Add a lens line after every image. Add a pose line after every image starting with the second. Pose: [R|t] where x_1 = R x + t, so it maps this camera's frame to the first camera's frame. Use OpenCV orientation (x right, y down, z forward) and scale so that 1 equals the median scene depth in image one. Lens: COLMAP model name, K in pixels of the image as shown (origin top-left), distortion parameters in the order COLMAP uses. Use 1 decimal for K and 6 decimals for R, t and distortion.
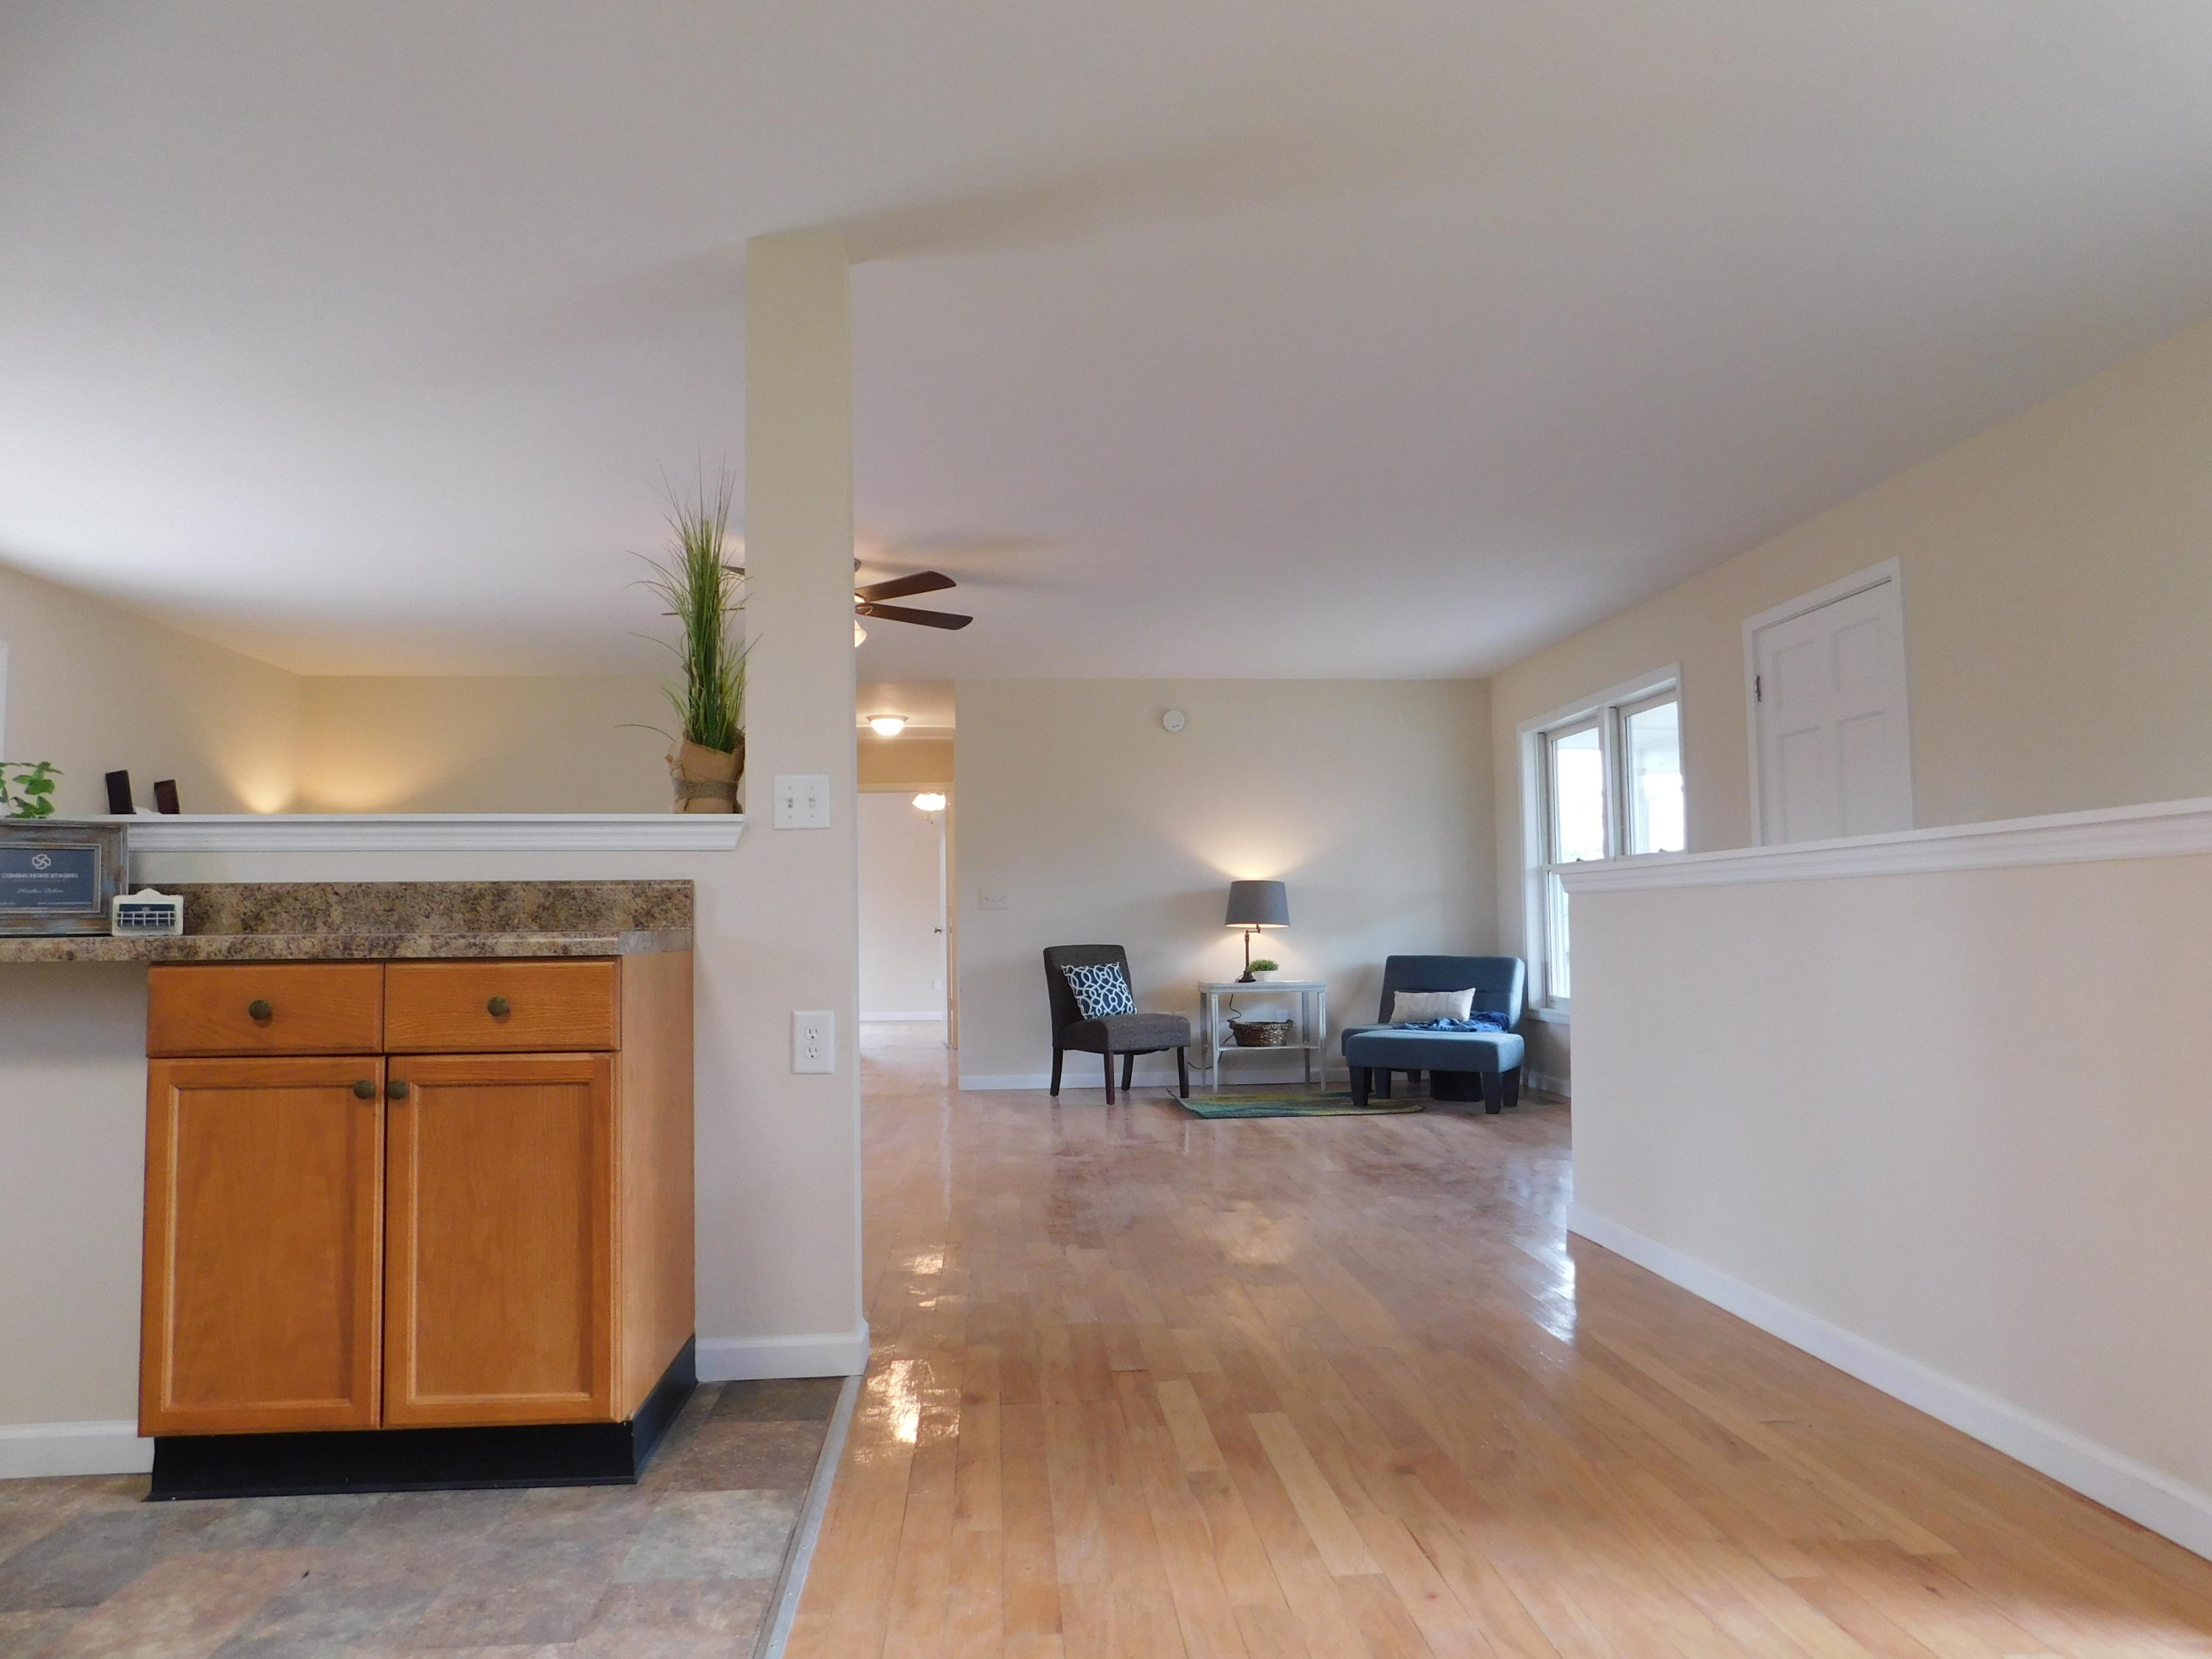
lens RADIAL K [[1460.2, 0, 1106.0], [0, 1460.2, 829.5], [0, 0, 1]] dist [-0.072777, 0.056648]
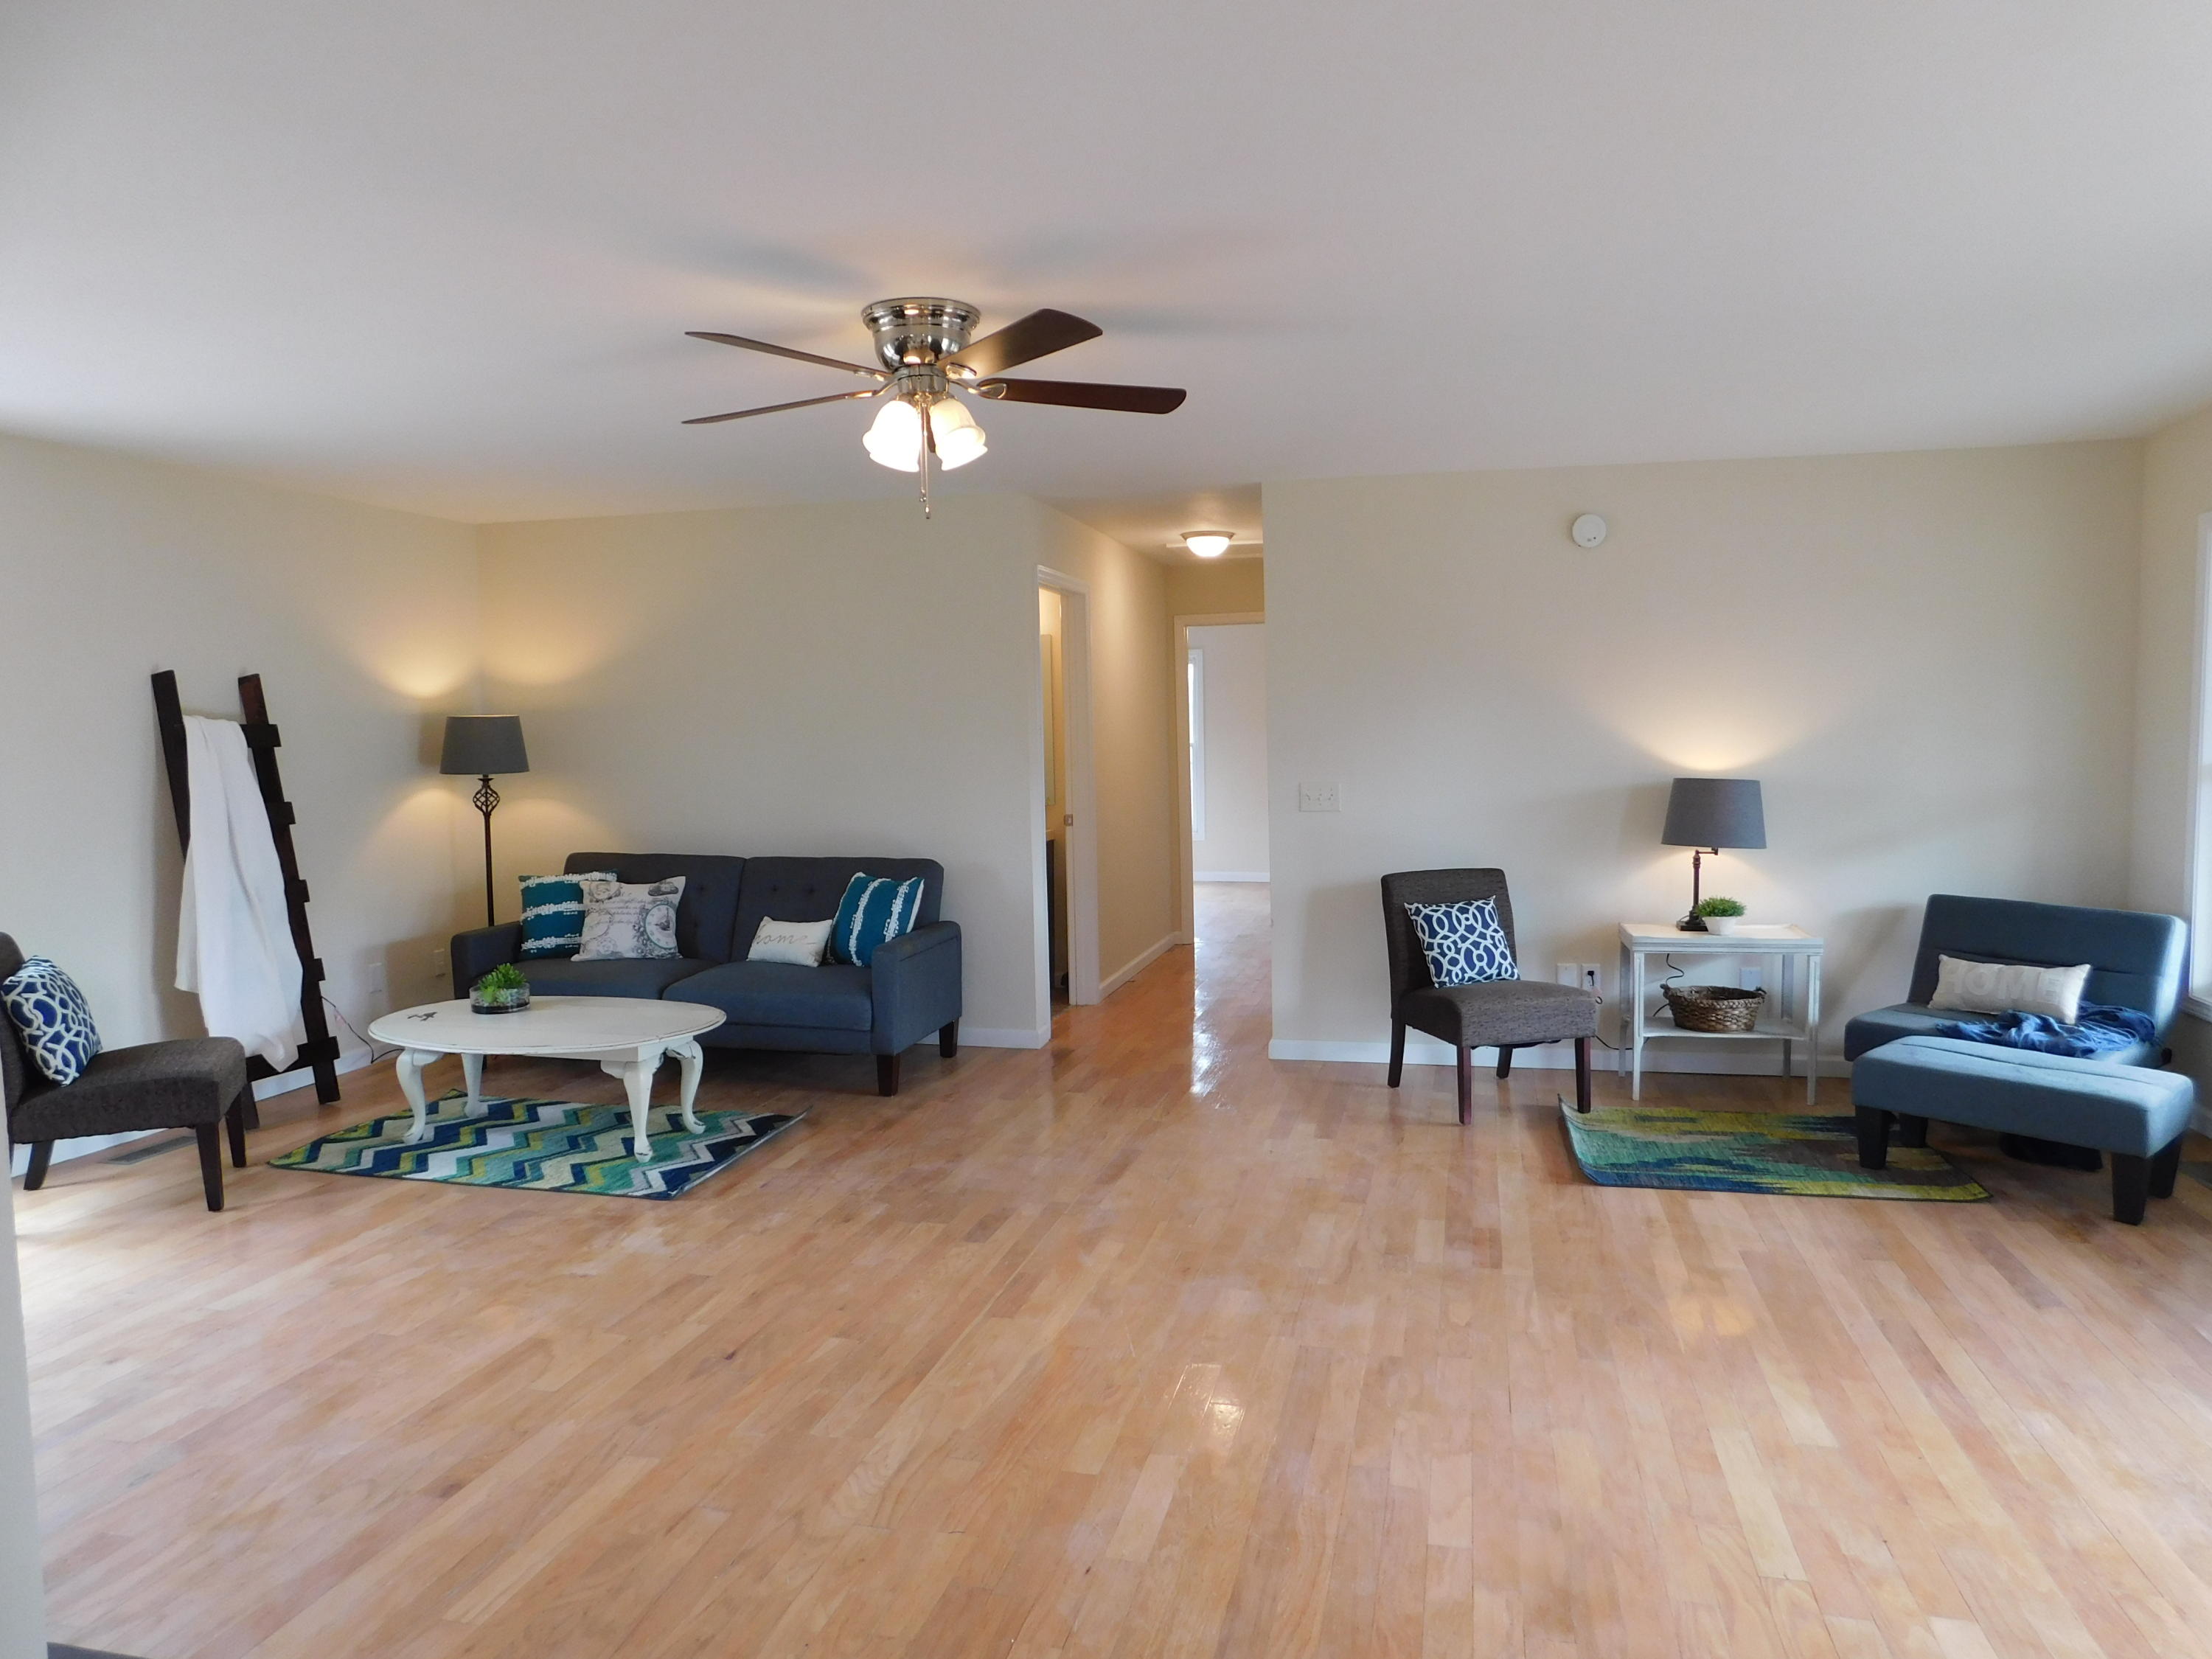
lens RADIAL K [[1460.2, 0, 1106.0], [0, 1460.2, 829.5], [0, 0, 1]] dist [-0.072777, 0.056648]
pose [[0.949704, 0.019439, -0.312546, 0.050725], [0.026183, 0.989647, 0.141112, -0.042775], [0.312053, -0.142198, 0.939363, 0.329362]]
